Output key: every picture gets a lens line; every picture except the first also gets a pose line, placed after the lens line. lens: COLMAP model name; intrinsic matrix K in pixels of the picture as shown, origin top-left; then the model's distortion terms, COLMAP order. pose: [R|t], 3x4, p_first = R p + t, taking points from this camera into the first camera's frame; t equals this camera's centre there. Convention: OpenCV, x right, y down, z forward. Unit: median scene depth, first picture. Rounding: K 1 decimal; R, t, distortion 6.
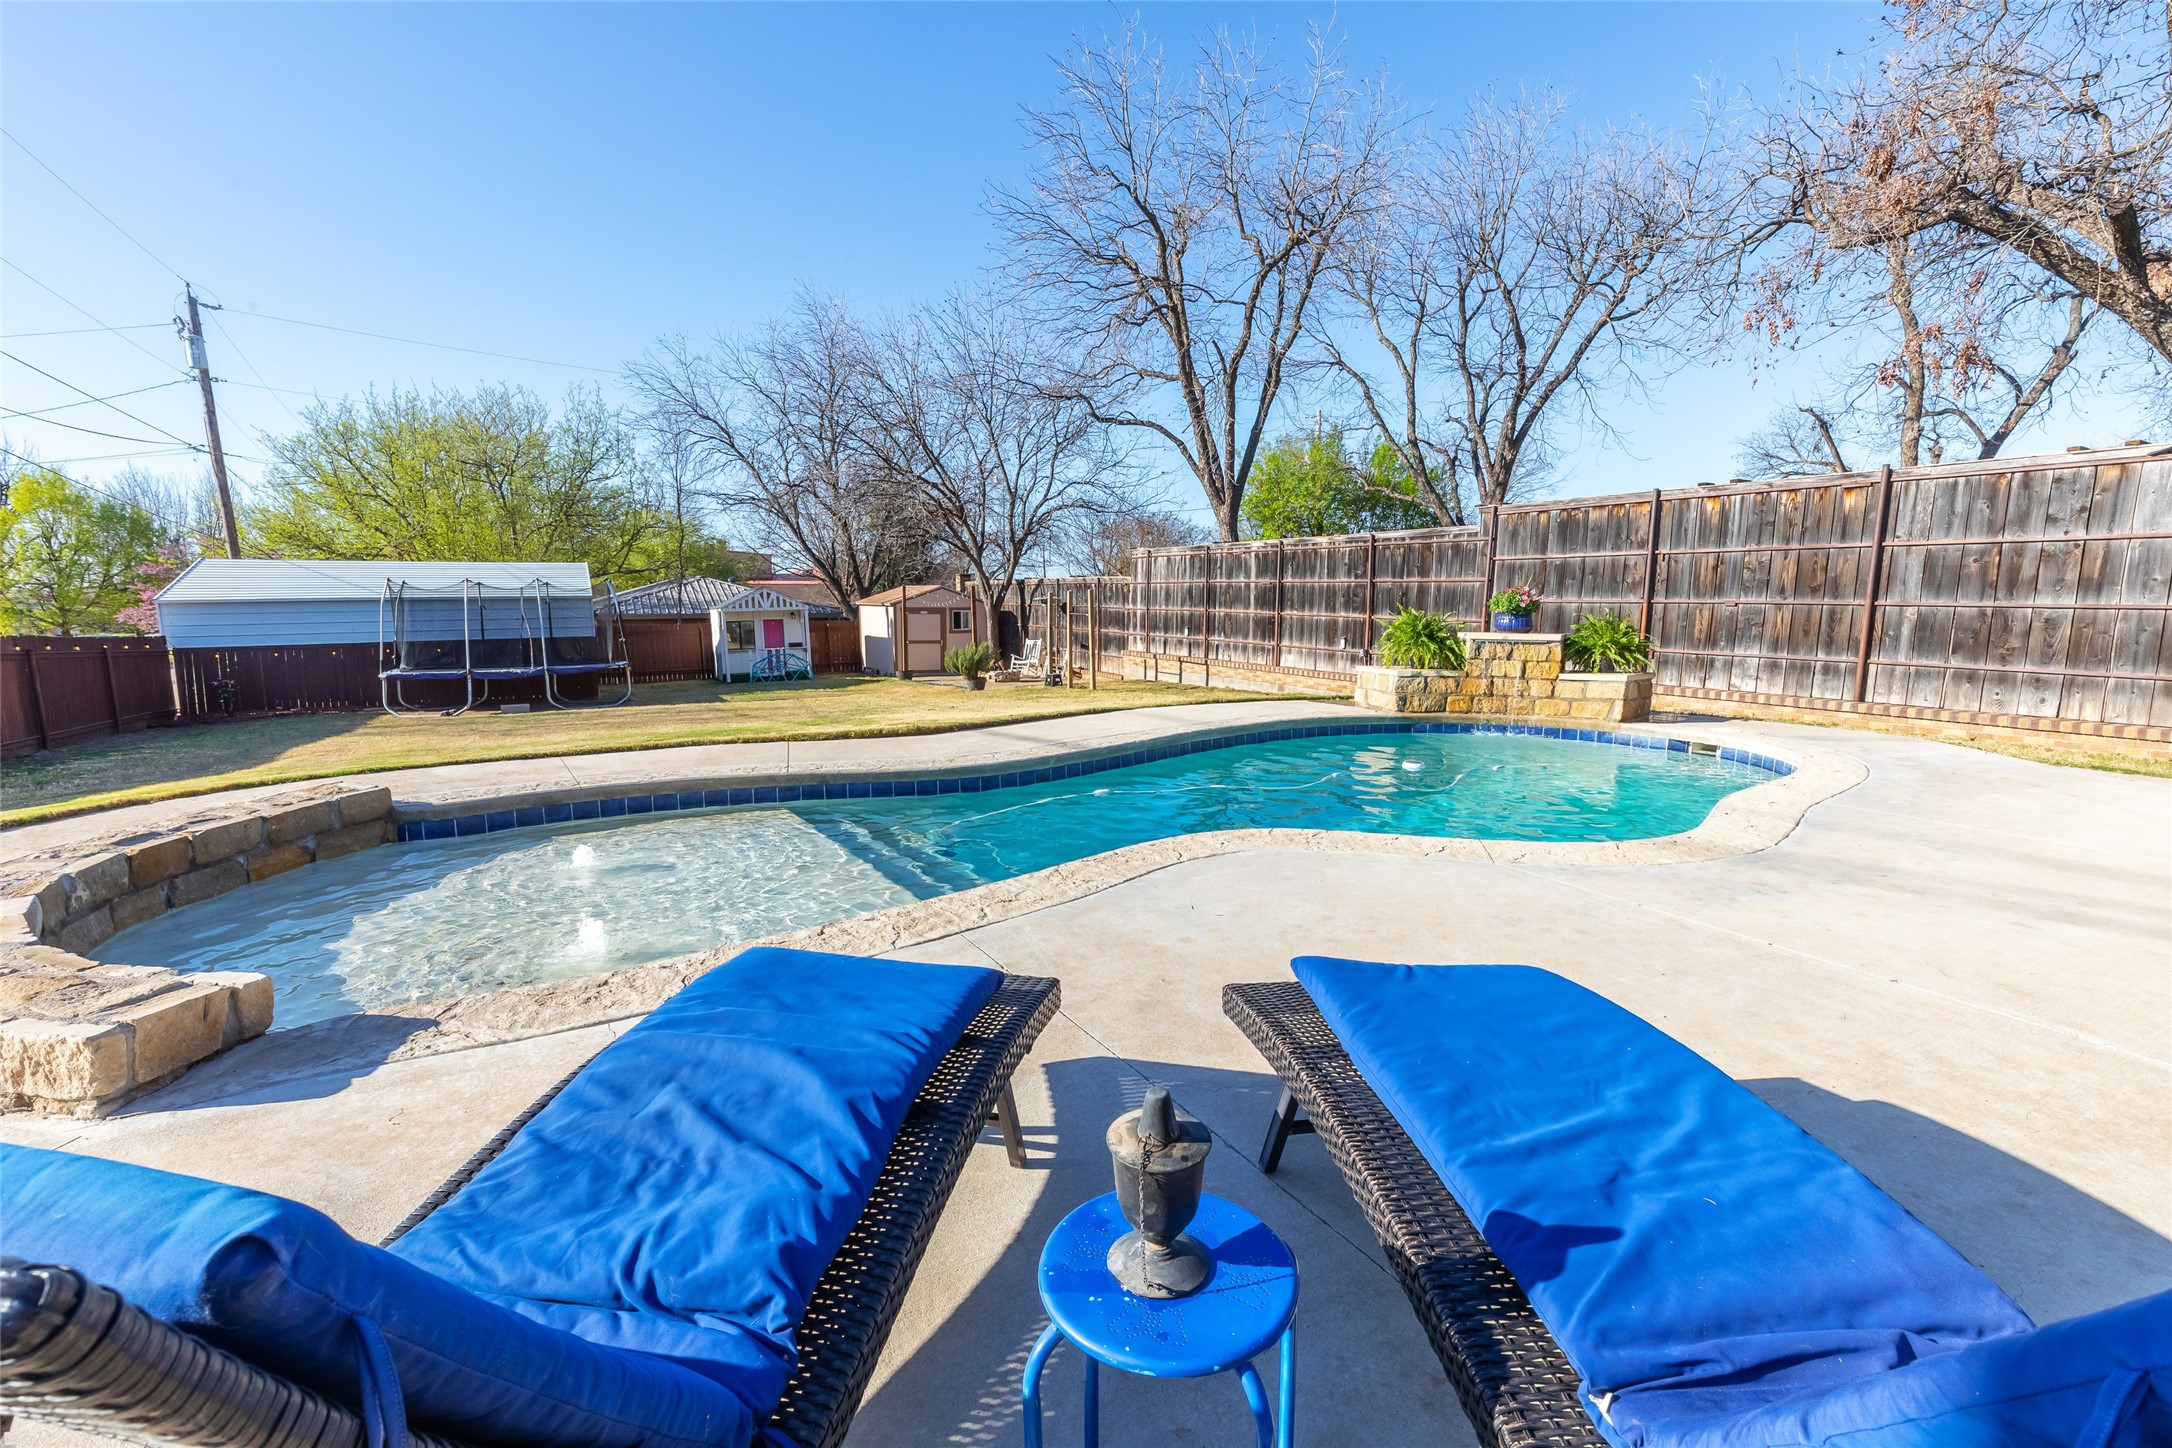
lens RADIAL K [[992.1, 0, 1100.3], [0, 992.1, 723.6], [0, 0, 1]] dist [0.008754, -0.002253]
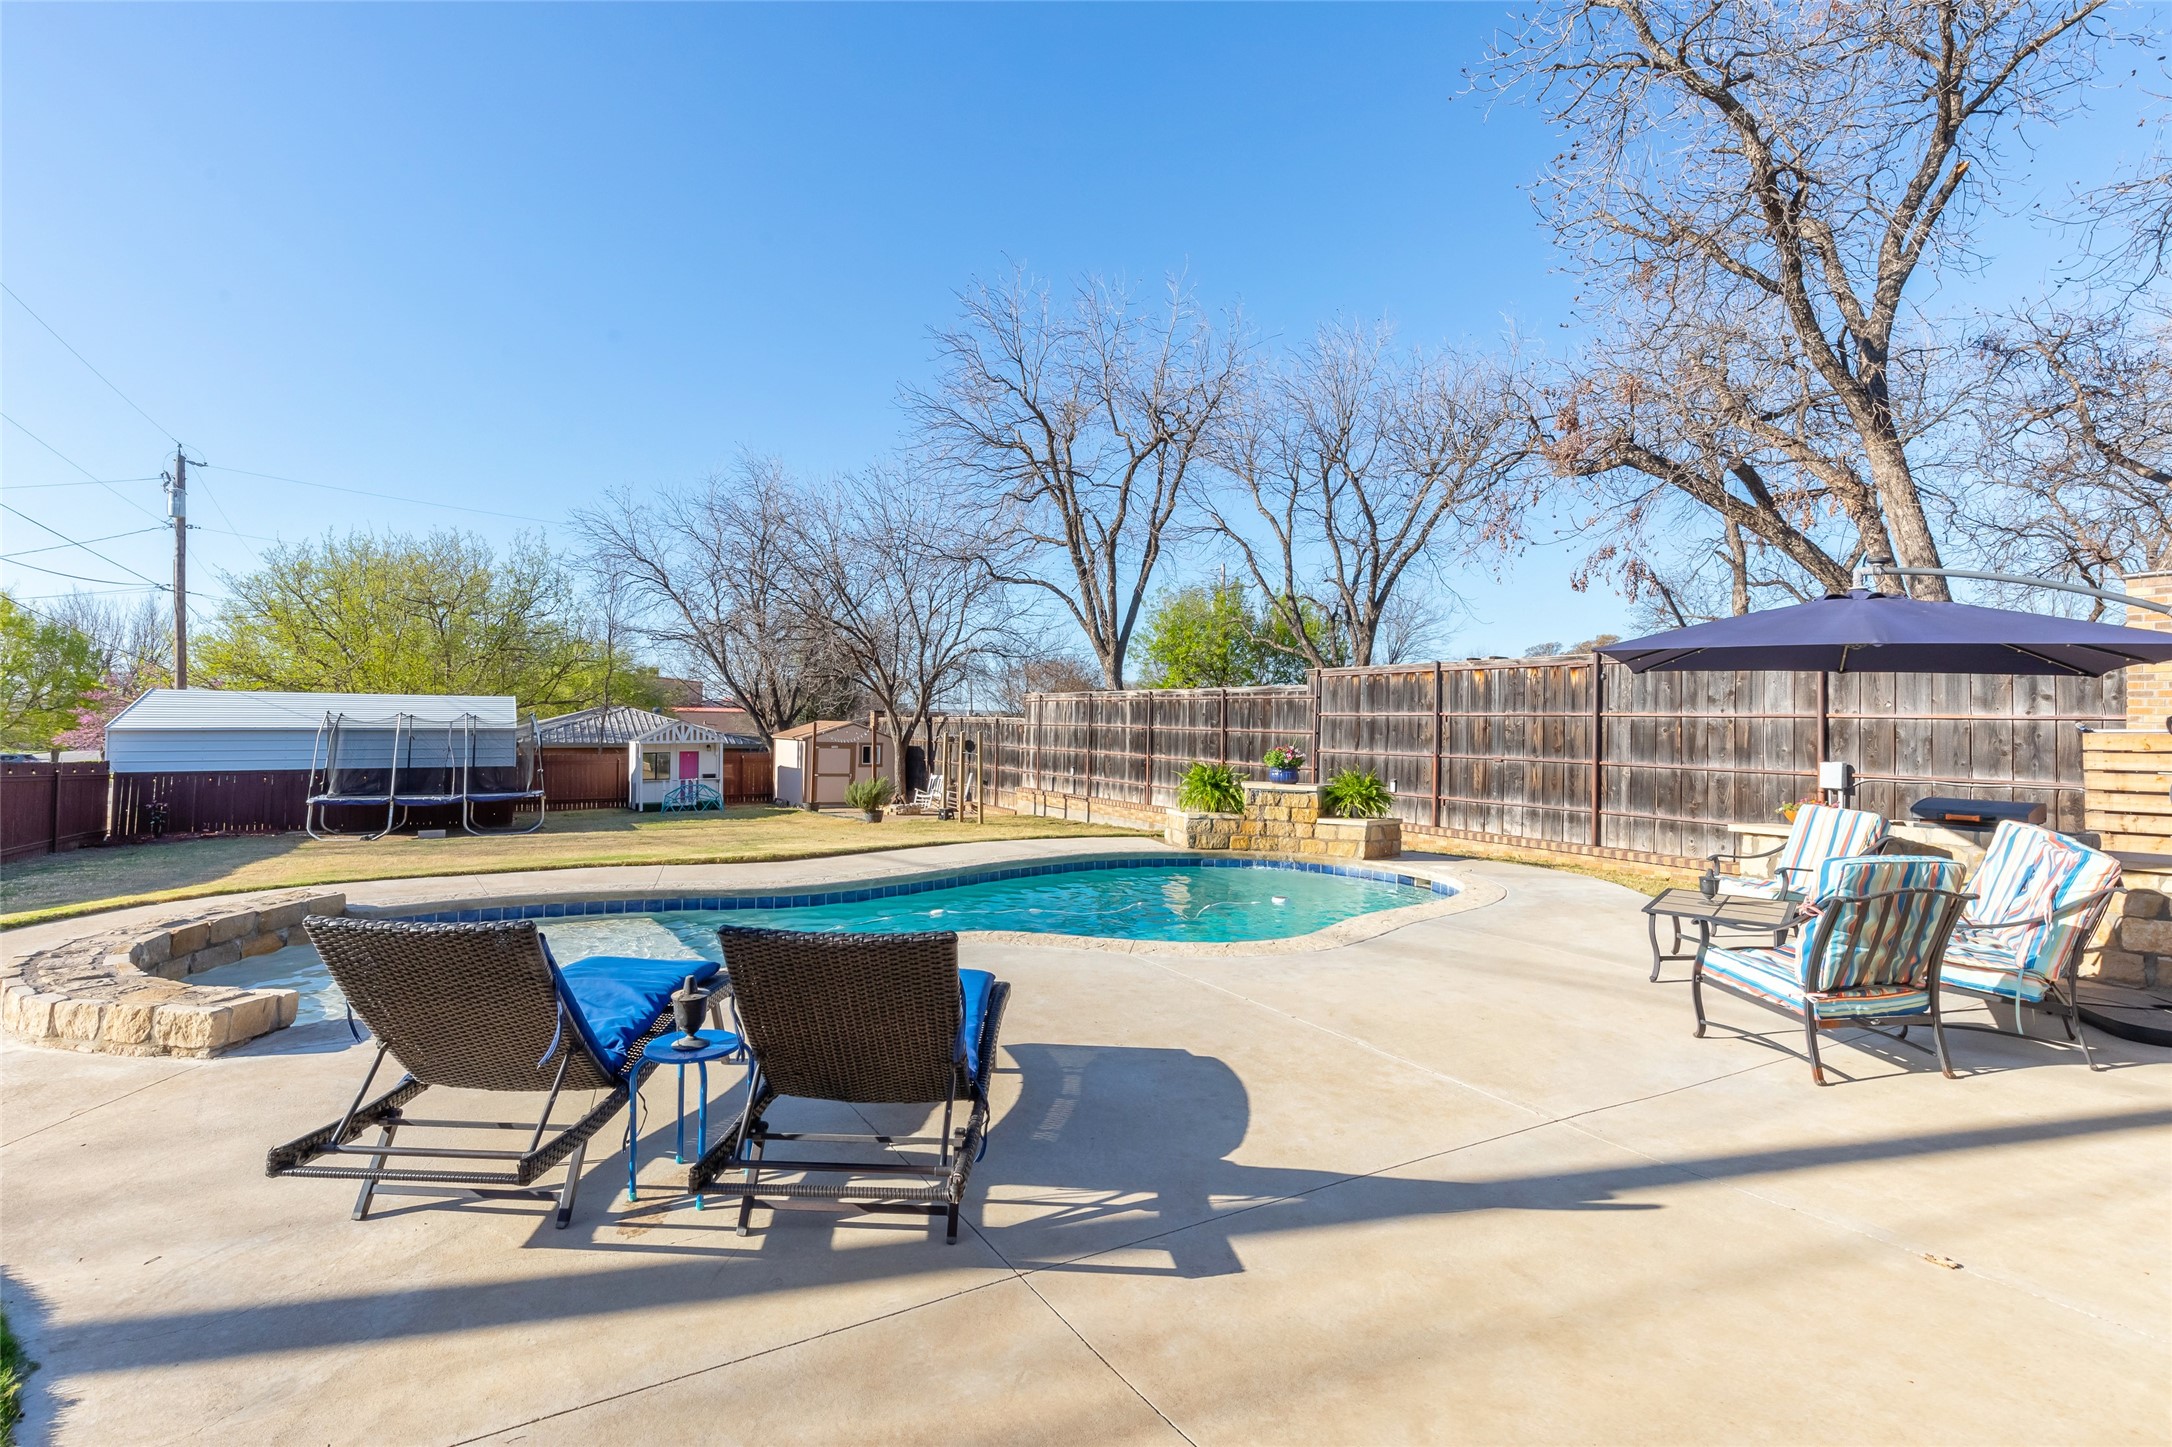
lens RADIAL K [[992.1, 0, 1053.6], [0, 992.1, 683.9], [0, 0, 1]] dist [0.008754, -0.002253]
pose [[0.999526, 0.019124, 0.024120, 0.048330], [-0.014679, 0.984882, -0.172602, 0.000851], [-0.027056, 0.172166, 0.984696, -0.094480]]
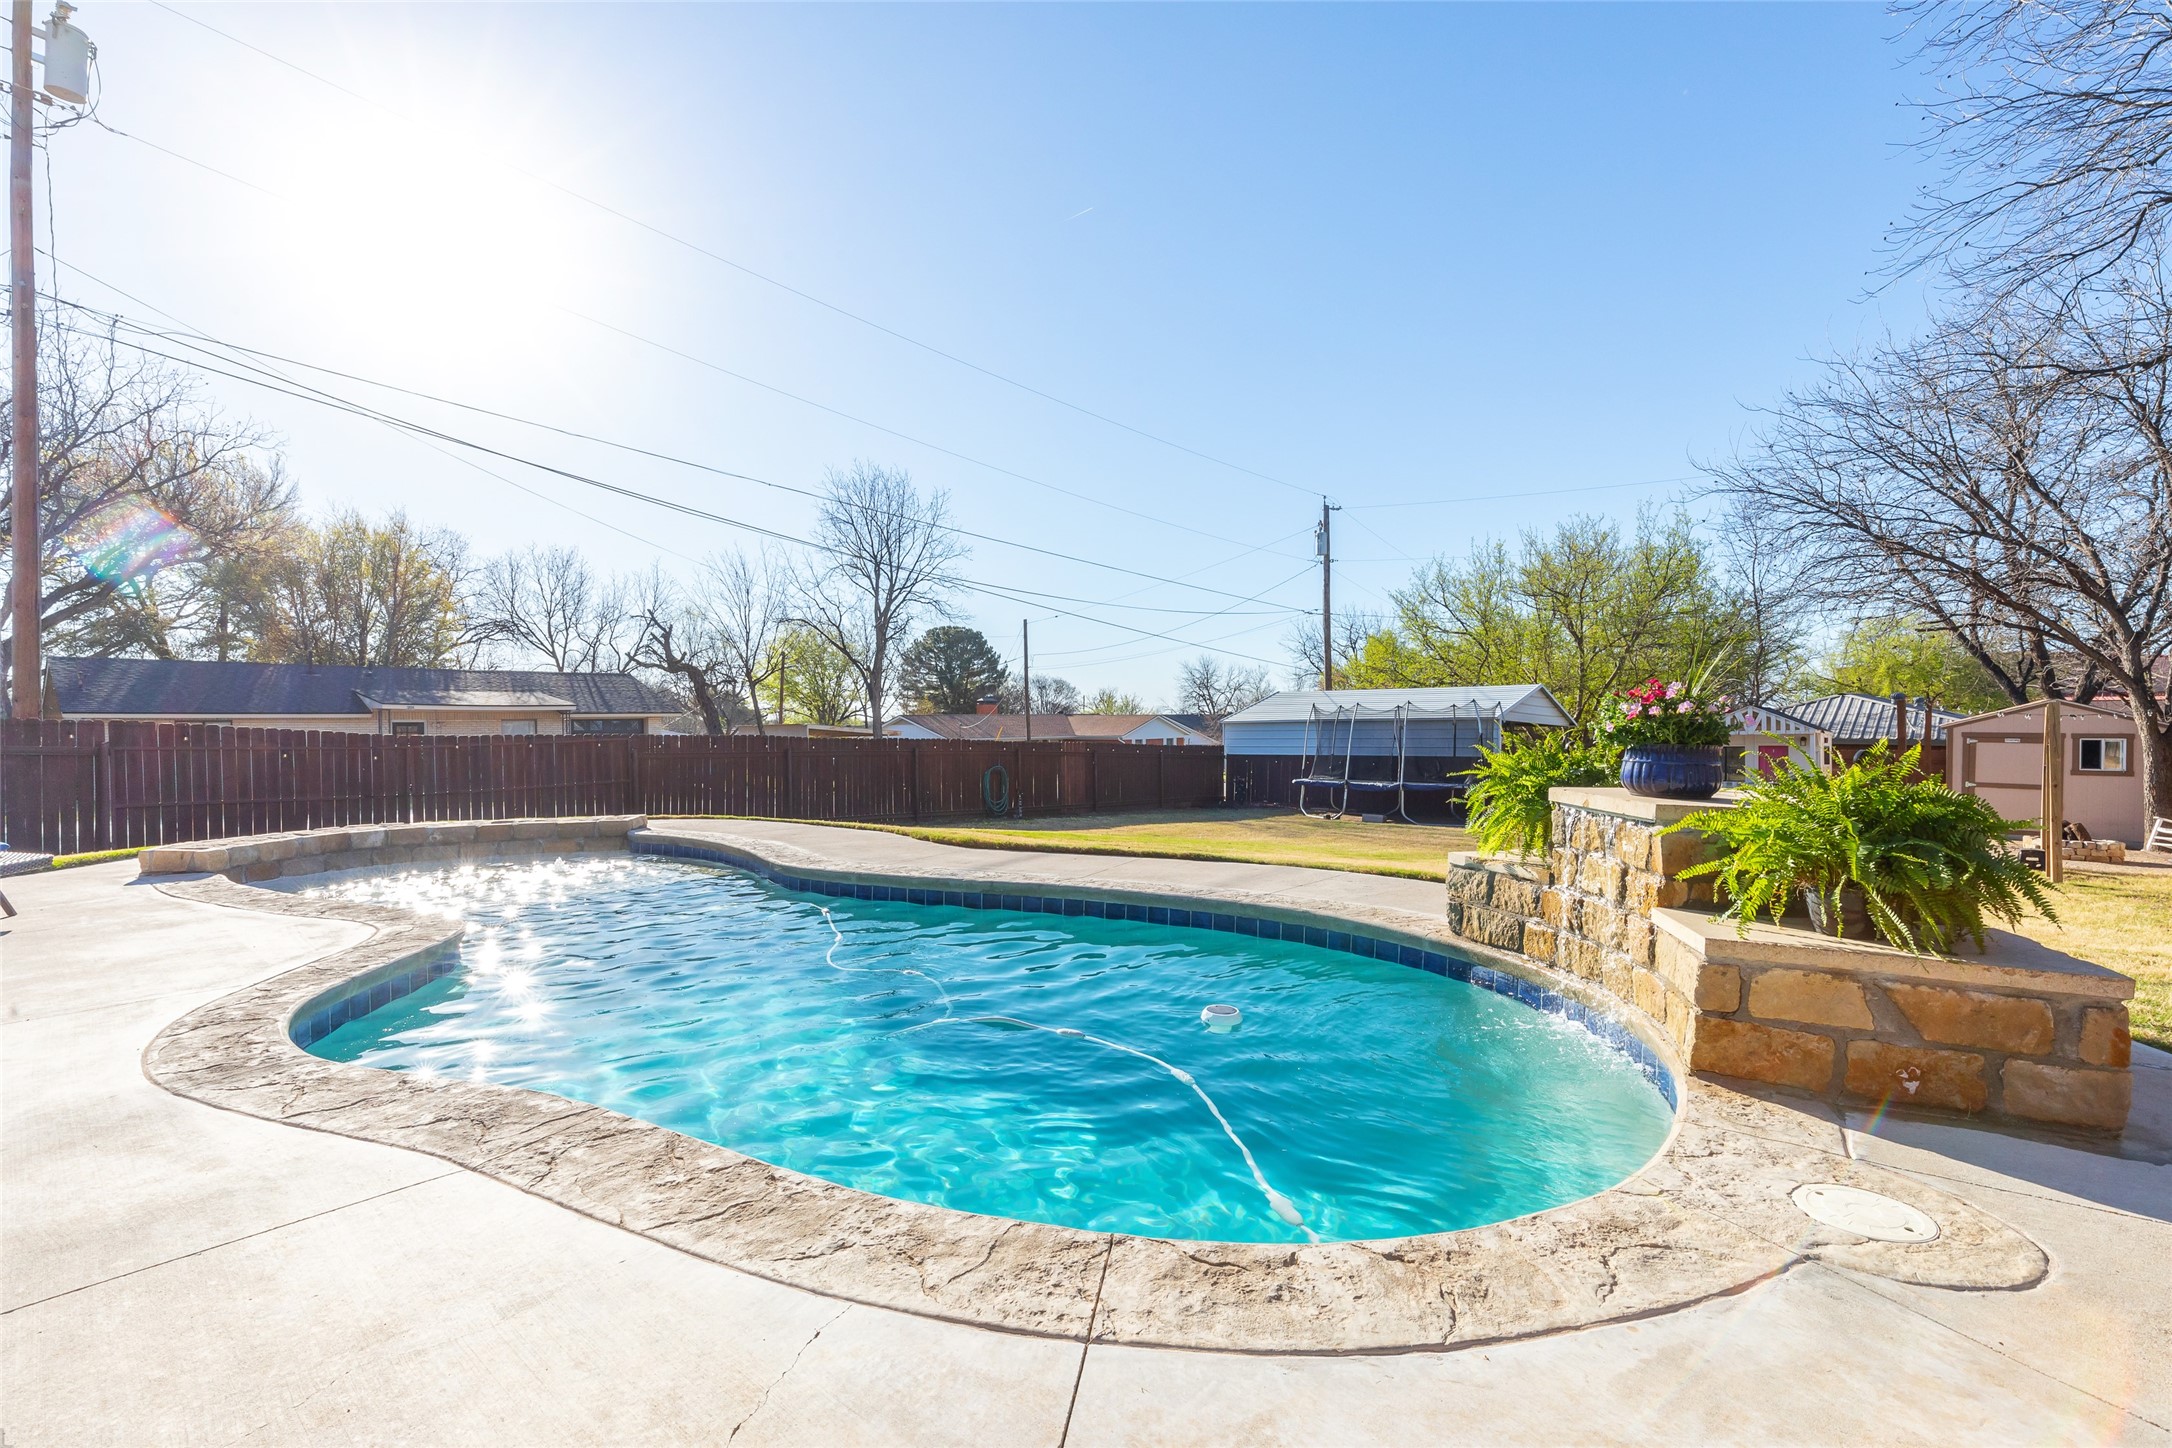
lens RADIAL K [[992.1, 0, 1075.0], [0, 992.1, 734.5], [0, 0, 1]] dist [0.008754, -0.002253]
pose [[0.348870, 0.013597, -0.937073, 0.329237], [-0.119432, 0.992387, -0.030065, -0.034529], [0.929530, 0.122405, 0.347838, 0.294351]]
